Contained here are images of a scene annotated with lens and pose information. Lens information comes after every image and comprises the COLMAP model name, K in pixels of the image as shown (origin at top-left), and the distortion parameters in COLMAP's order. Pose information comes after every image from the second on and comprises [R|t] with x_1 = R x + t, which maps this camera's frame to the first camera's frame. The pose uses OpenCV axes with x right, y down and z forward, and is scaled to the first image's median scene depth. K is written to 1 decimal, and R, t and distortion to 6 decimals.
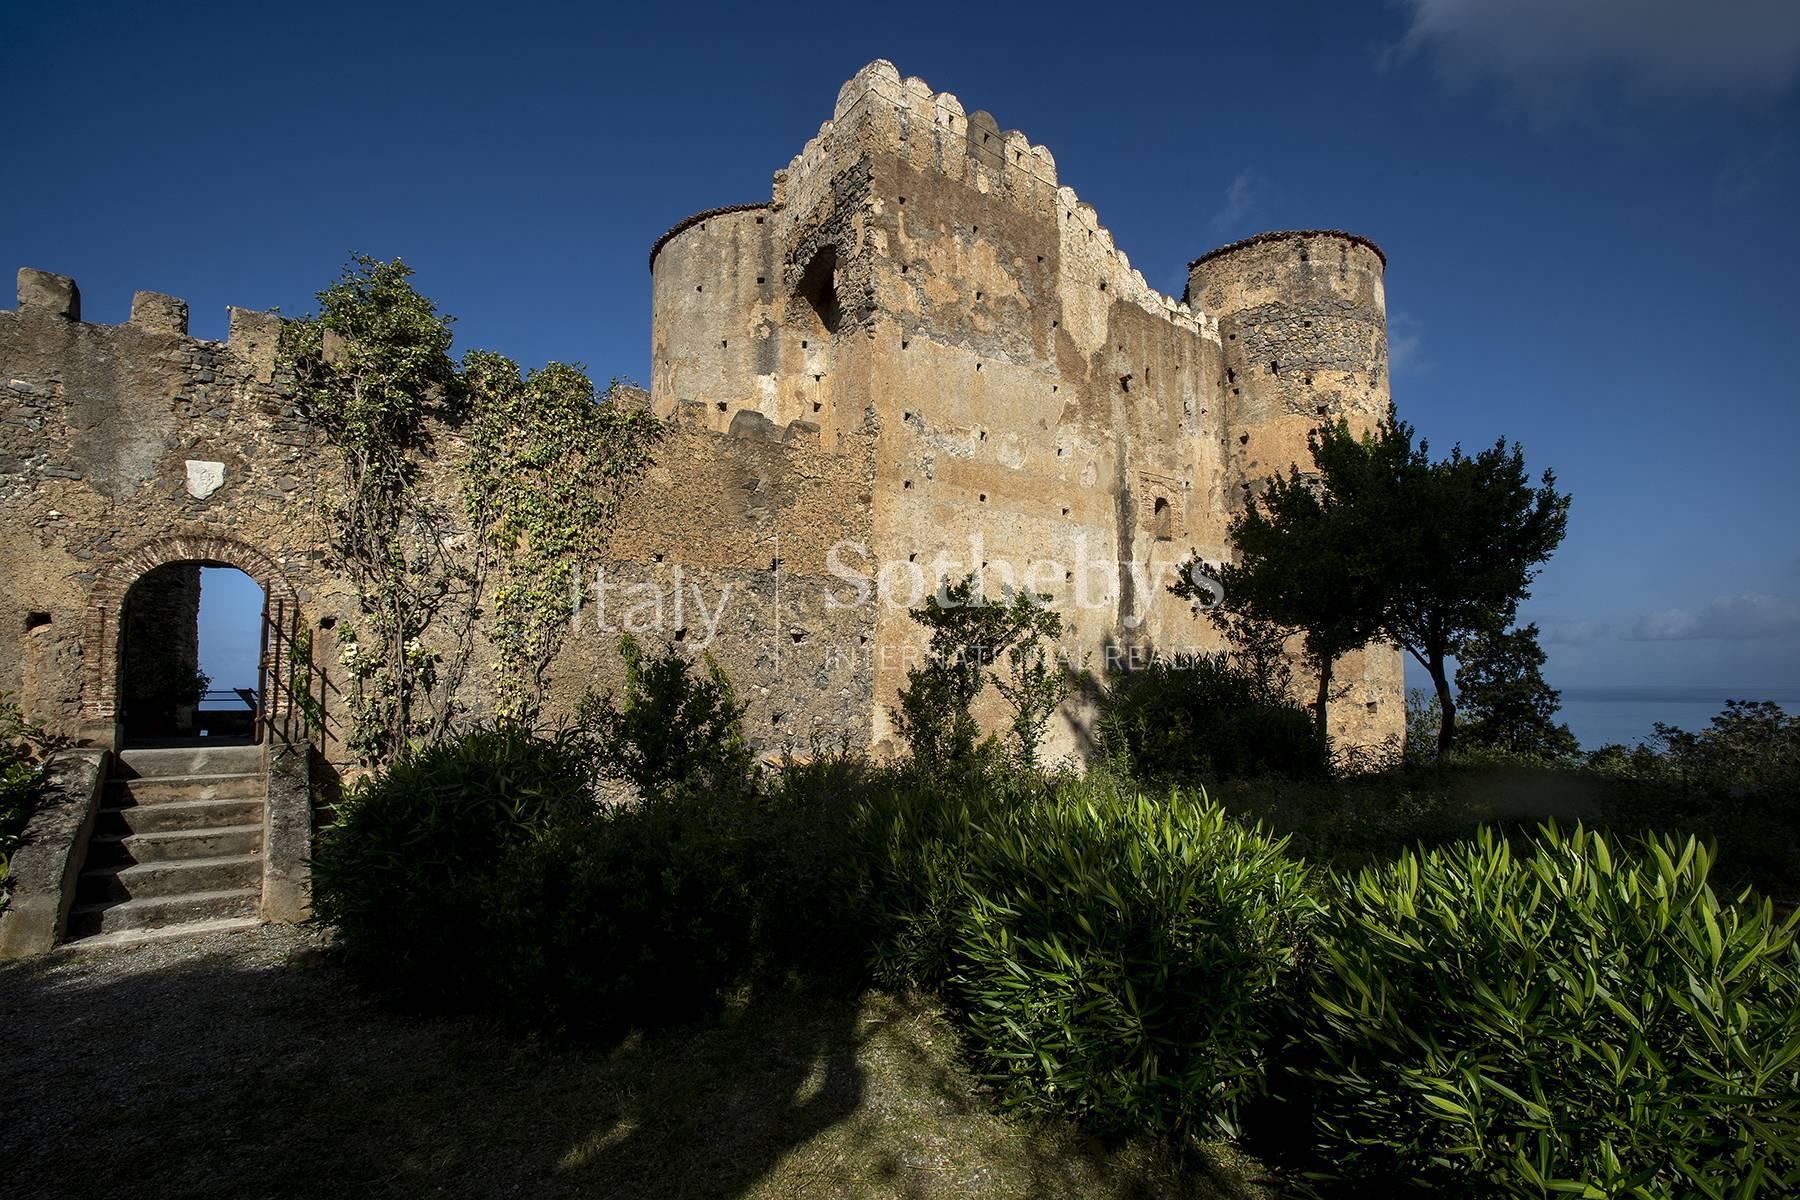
lens RADIAL K [[1097.6, 0, 894.2], [0, 1097.6, 662.9], [0, 0, 1]] dist [-0.114914, 0.069996]
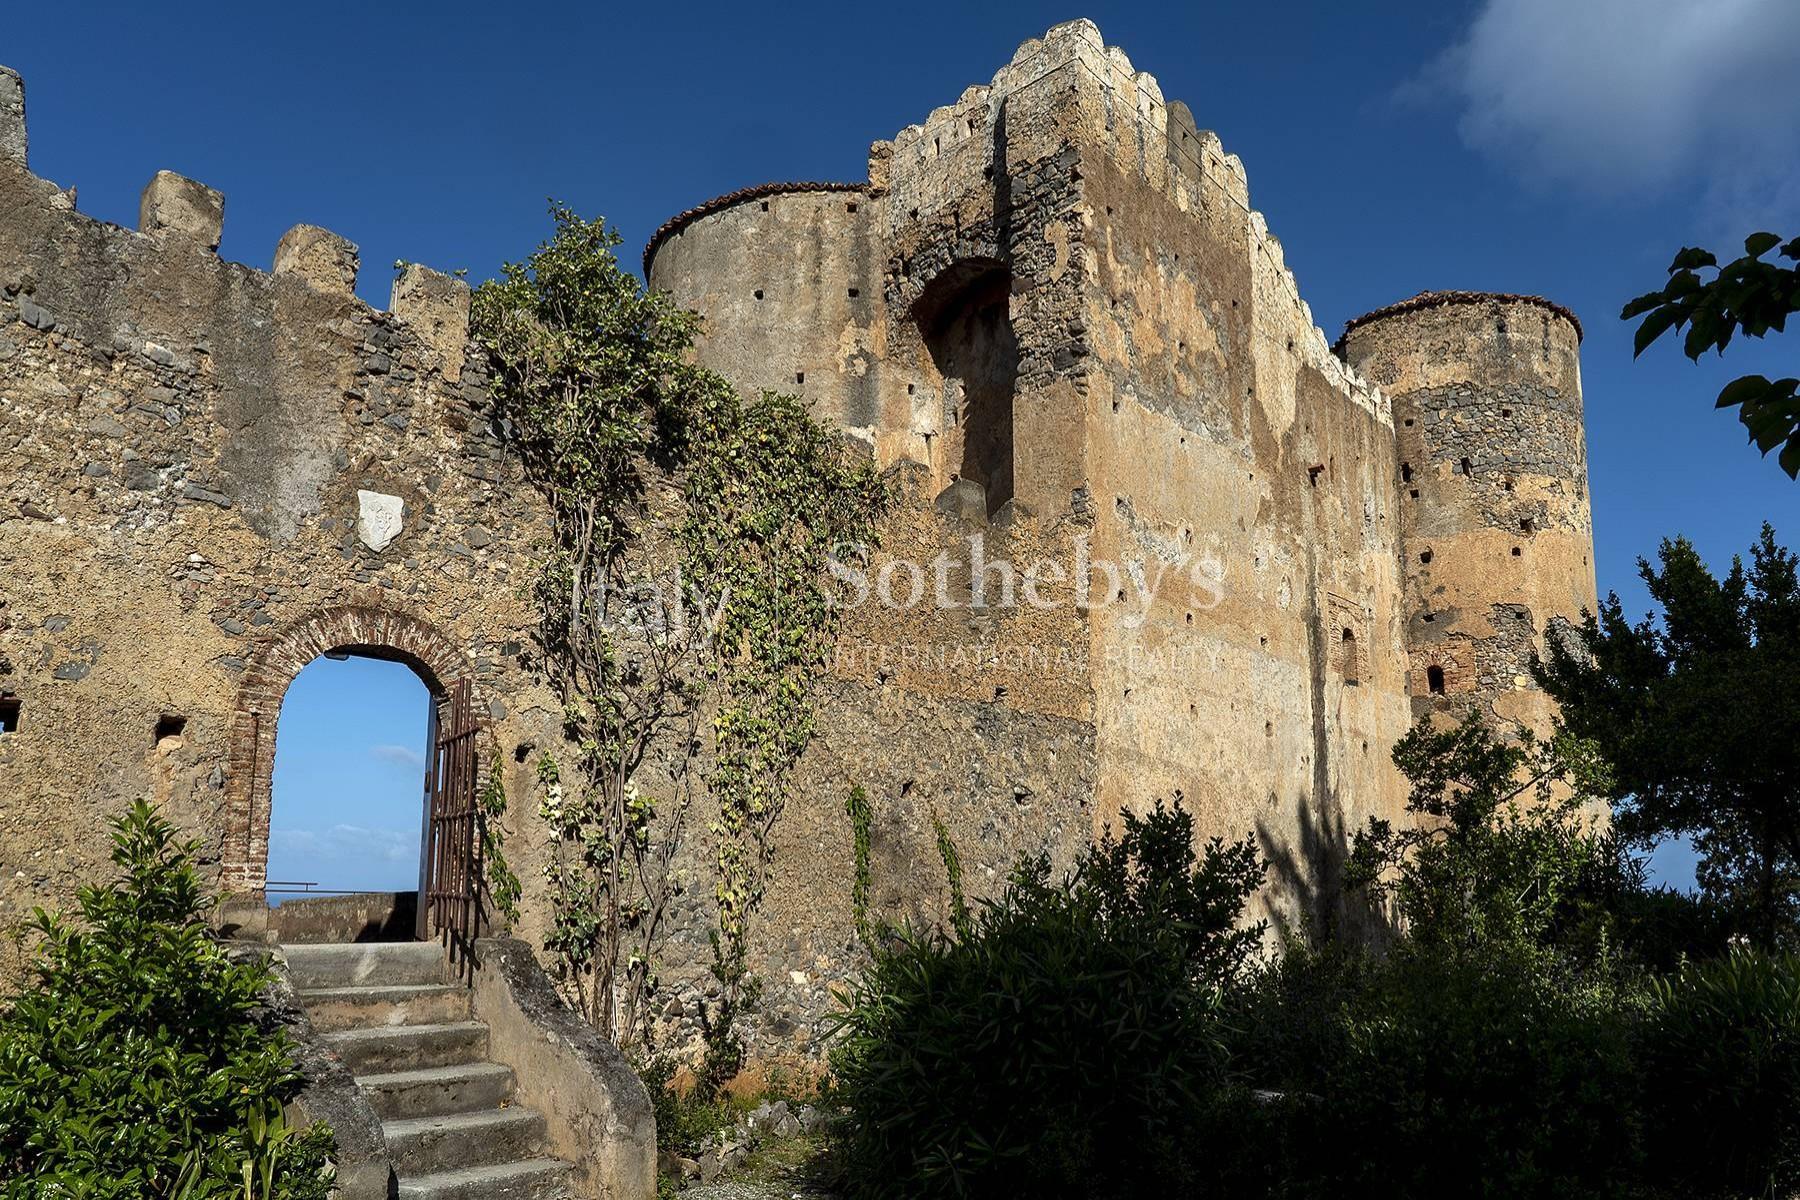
lens RADIAL K [[1678.9, 0, 900.7], [0, 1678.9, 694.2], [0, 0, 1]] dist [-0.010575, -0.003650]
pose [[0.964210, 0.040076, 0.262092, -0.413407], [-0.012890, 0.994427, -0.104636, 0.022504], [-0.264825, 0.097513, 0.959353, -0.034411]]
